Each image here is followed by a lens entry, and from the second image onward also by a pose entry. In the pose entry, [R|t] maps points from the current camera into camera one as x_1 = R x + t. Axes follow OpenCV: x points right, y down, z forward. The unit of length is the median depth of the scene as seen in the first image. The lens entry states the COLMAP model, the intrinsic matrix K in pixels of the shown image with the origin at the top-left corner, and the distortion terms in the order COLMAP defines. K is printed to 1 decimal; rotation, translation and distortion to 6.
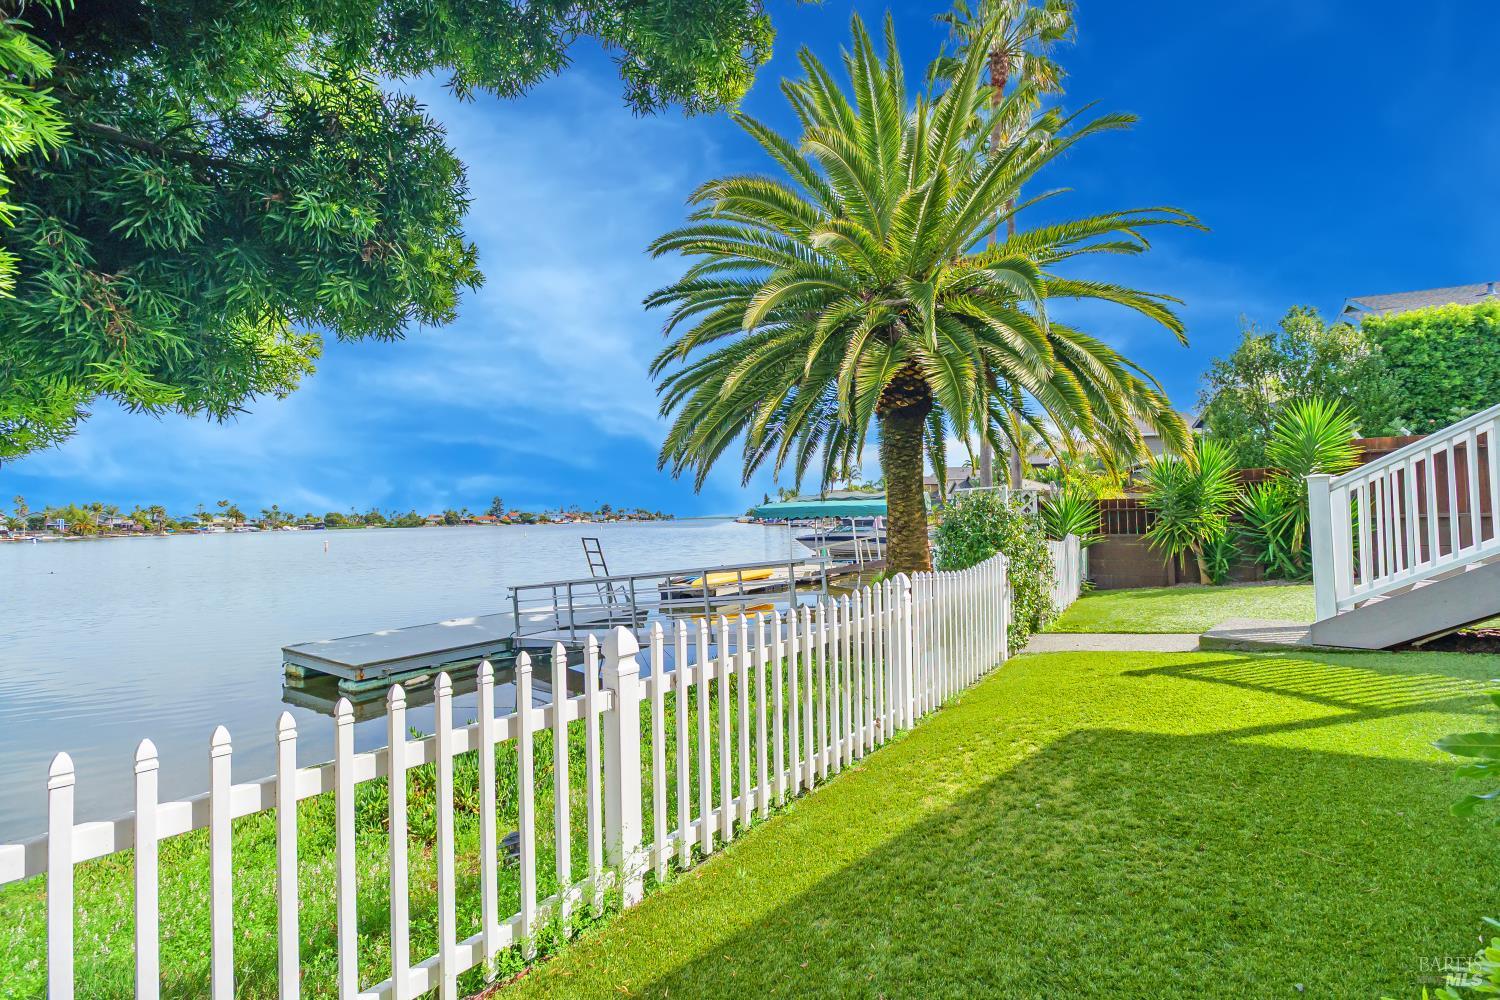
lens RADIAL K [[684.6, 0, 745.8], [0, 684.6, 495.0], [0, 0, 1]] dist [-0.002668, -0.000032]
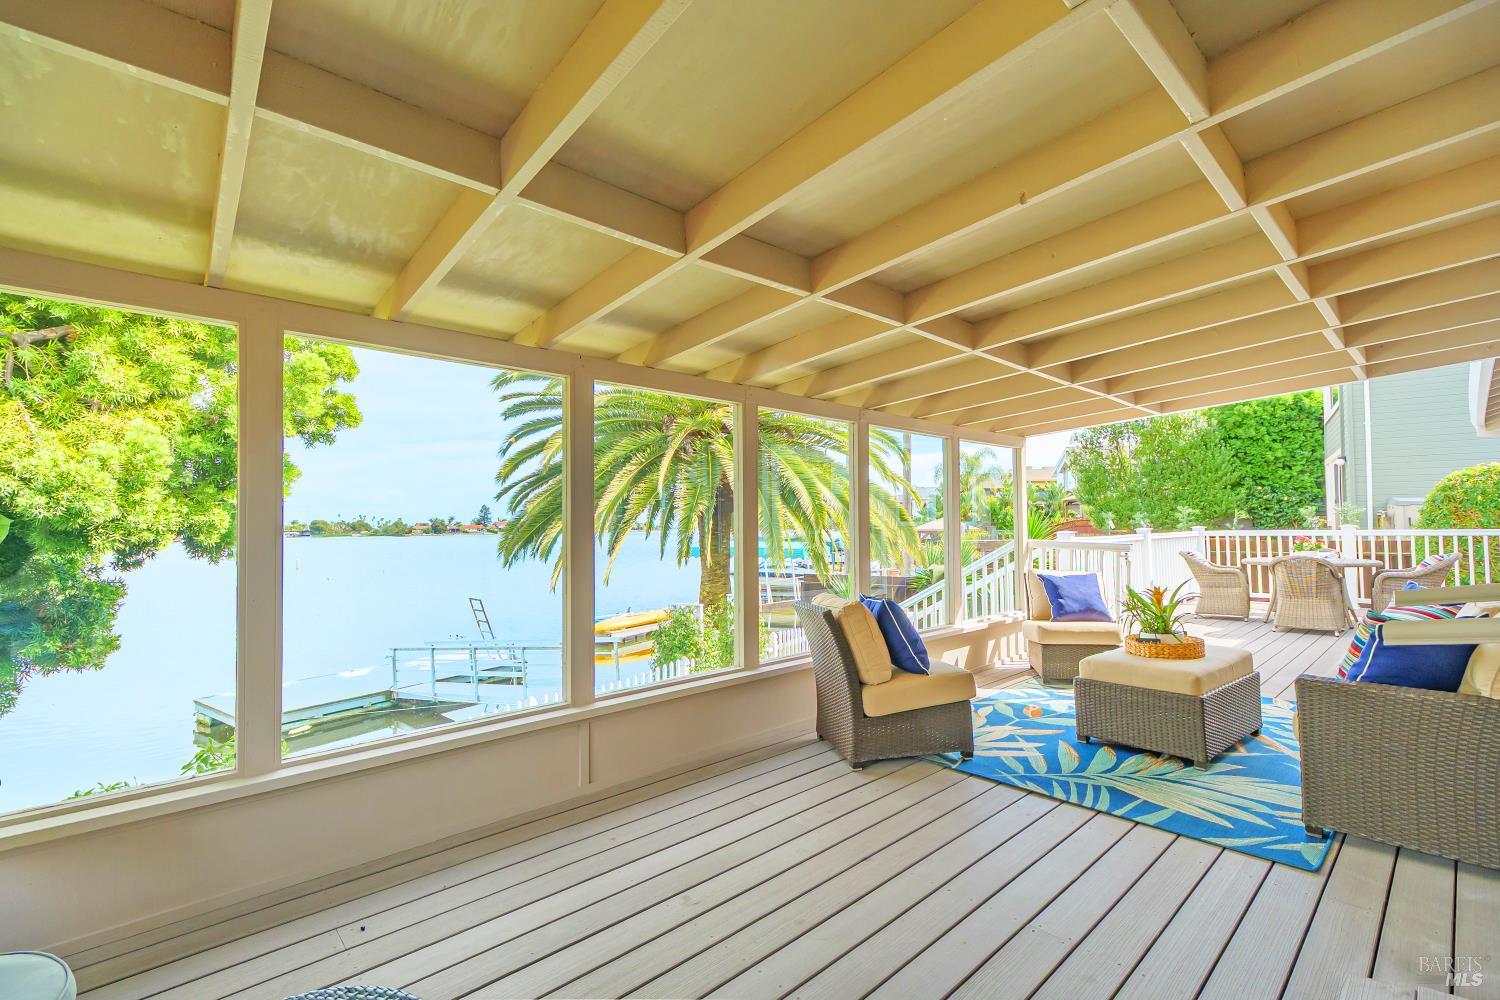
lens RADIAL K [[684.6, 0, 742.0], [0, 684.6, 508.2], [0, 0, 1]] dist [-0.002668, -0.000032]
pose [[0.999887, 0.012197, 0.008811, 0.147006], [-0.012230, 0.999918, 0.003719, -0.069484], [-0.008765, -0.003826, 0.999954, -0.117782]]
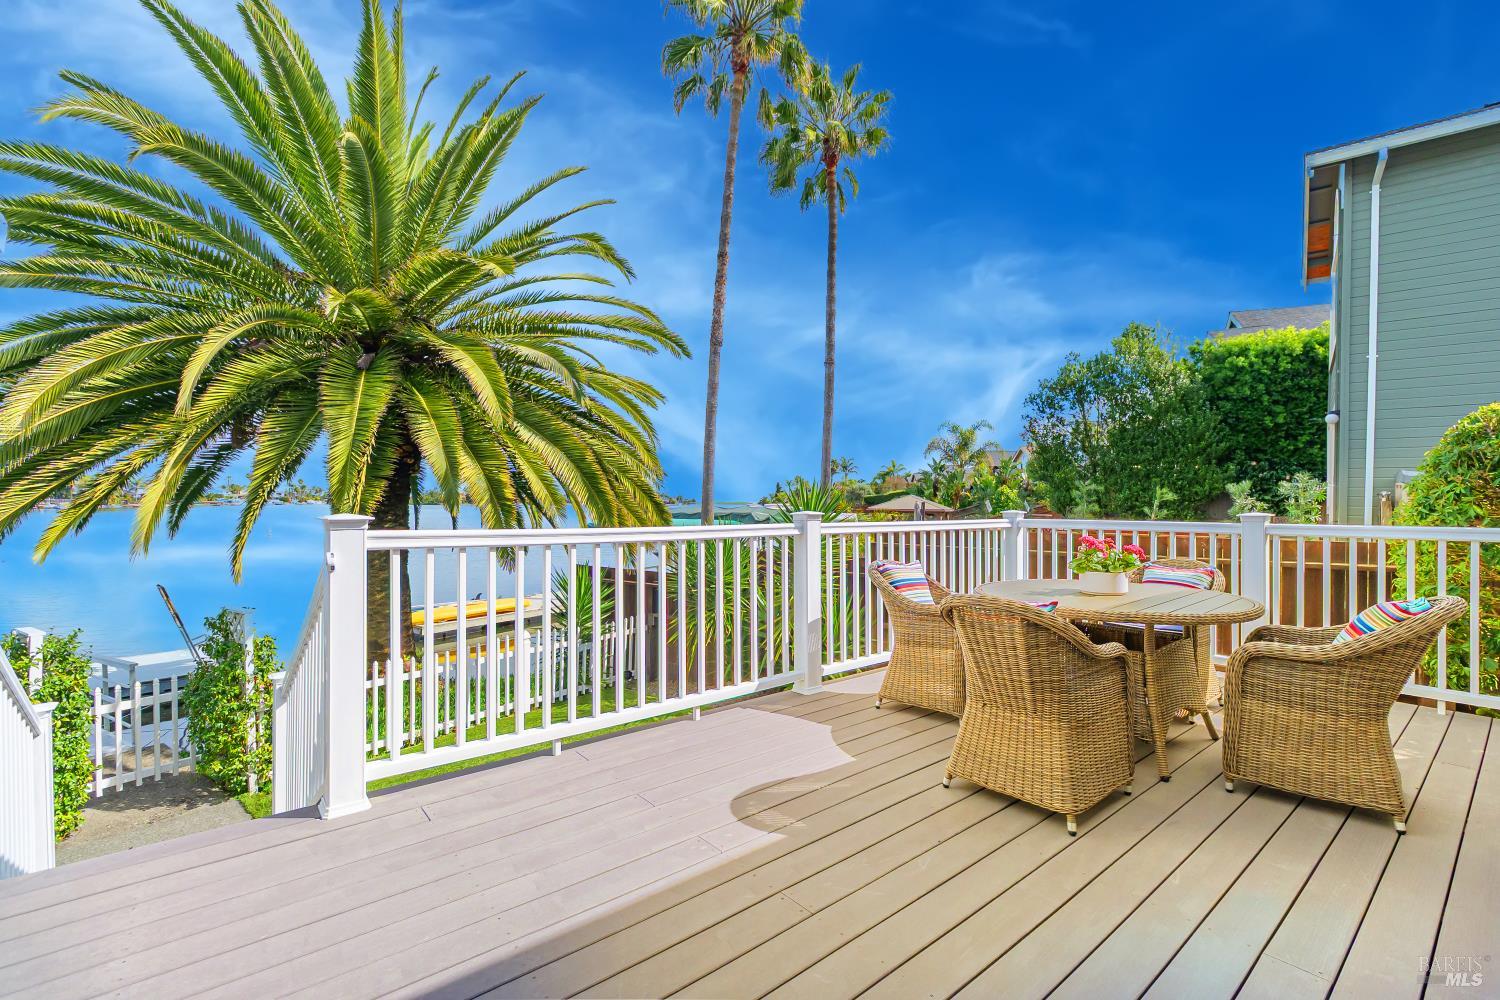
lens RADIAL K [[684.6, 0, 748.1], [0, 684.6, 503.7], [0, 0, 1]] dist [-0.002668, -0.000032]
pose [[0.998882, 0.031422, -0.035313, 0.397285], [-0.030257, 0.998995, 0.033064, -0.066929], [0.036316, -0.031959, 0.998829, 0.104731]]
